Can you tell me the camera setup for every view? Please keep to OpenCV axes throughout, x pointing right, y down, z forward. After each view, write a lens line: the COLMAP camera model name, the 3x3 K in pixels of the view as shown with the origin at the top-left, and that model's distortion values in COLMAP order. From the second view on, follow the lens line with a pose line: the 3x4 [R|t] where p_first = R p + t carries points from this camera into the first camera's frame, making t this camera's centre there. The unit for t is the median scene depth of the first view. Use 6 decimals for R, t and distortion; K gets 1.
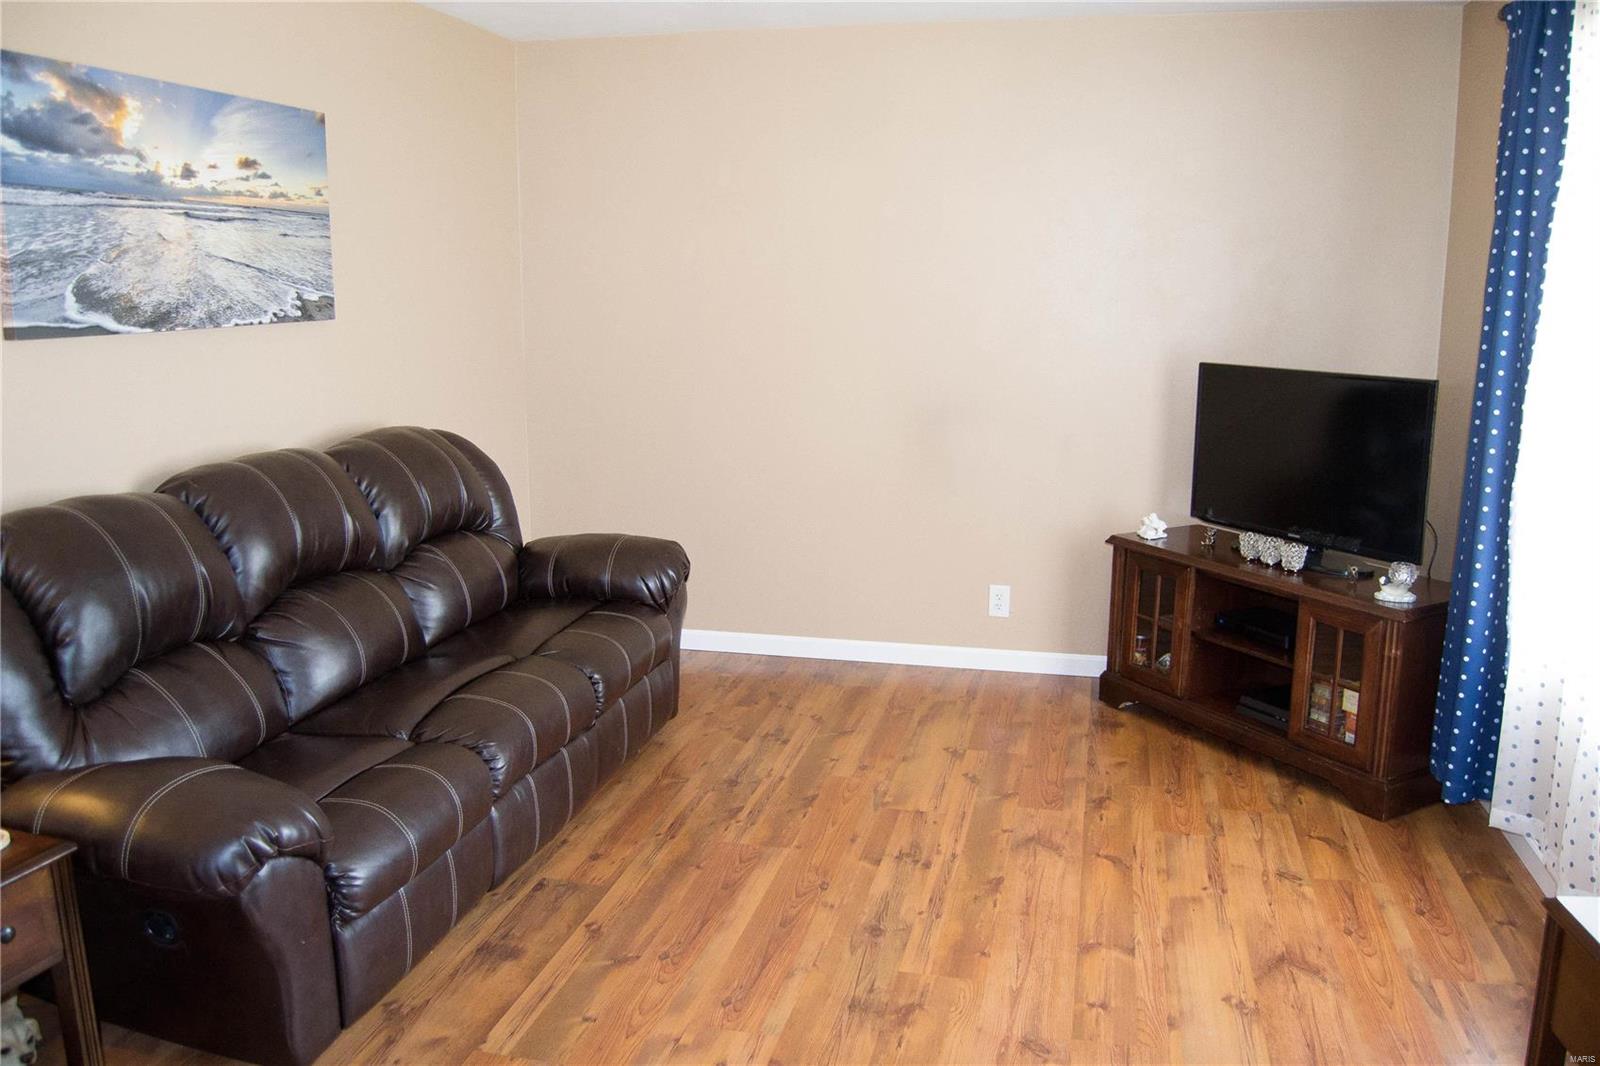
lens RADIAL K [[1266.8, 0, 802.0], [0, 1266.8, 531.2], [0, 0, 1]] dist [-0.092918, 0.032415]
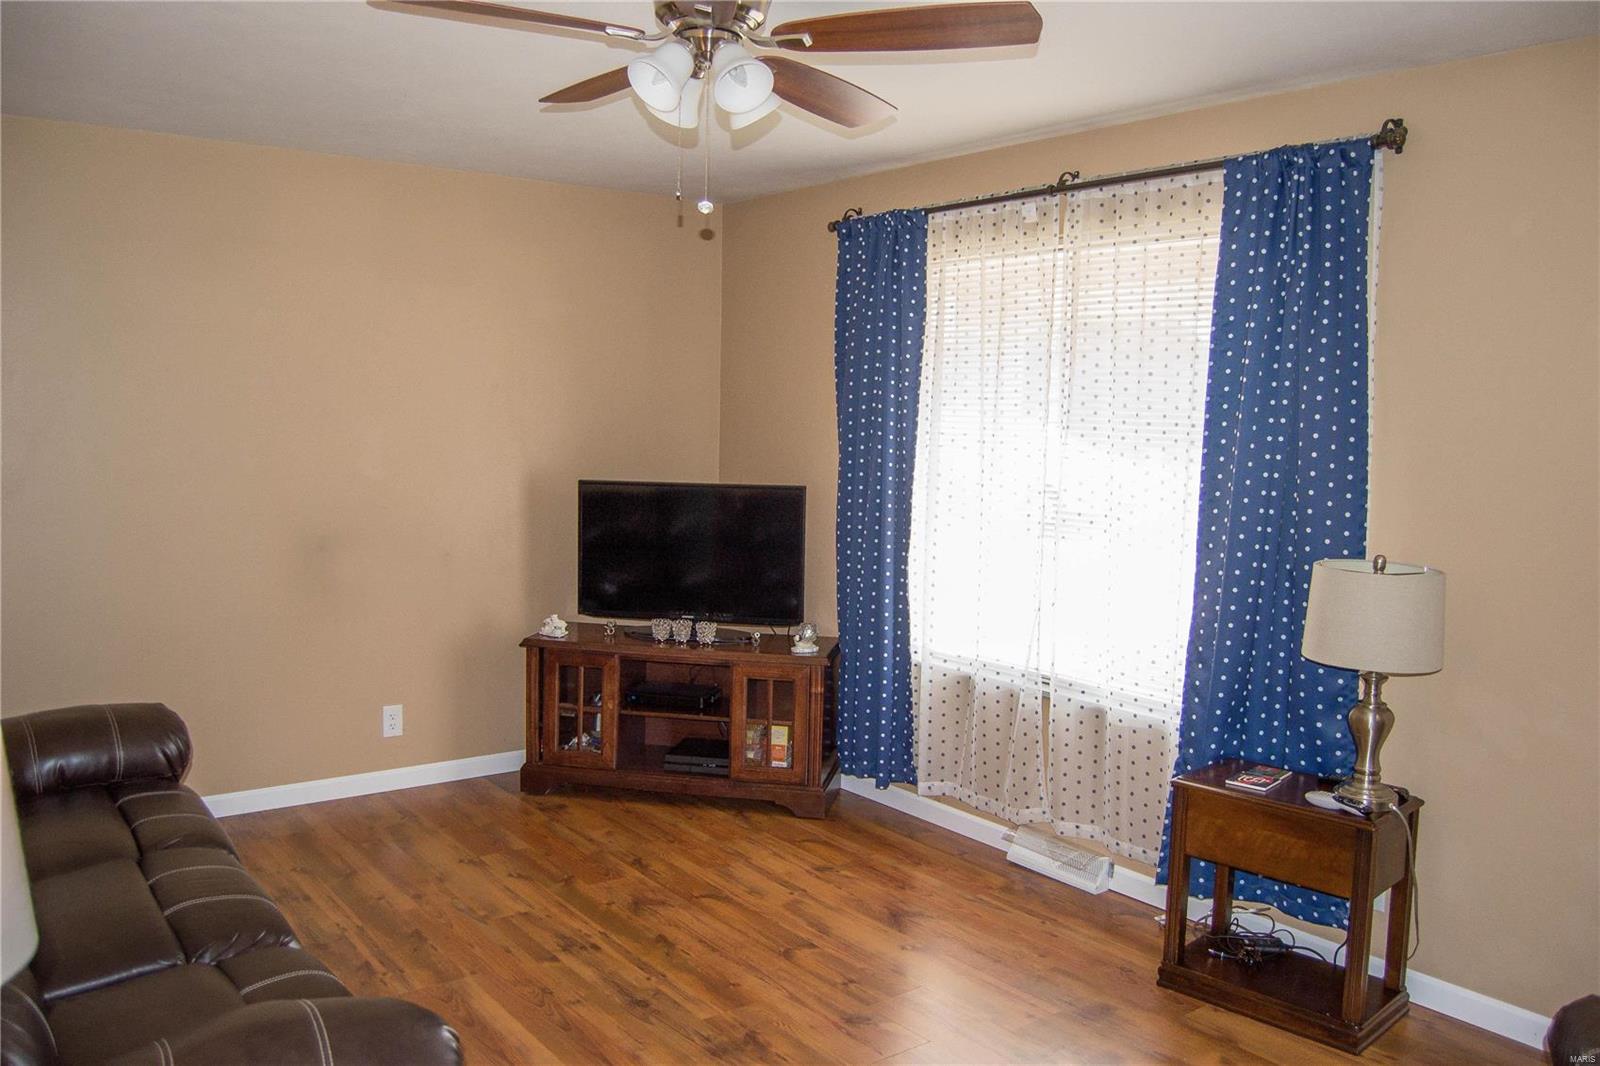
lens RADIAL K [[1266.8, 0, 803.4], [0, 1266.8, 539.2], [0, 0, 1]] dist [-0.092918, 0.032415]
pose [[0.625968, -0.060988, 0.777460, -0.535097], [0.128006, 0.991451, -0.025289, -0.028056], [-0.769271, 0.115350, 0.628424, 0.129850]]
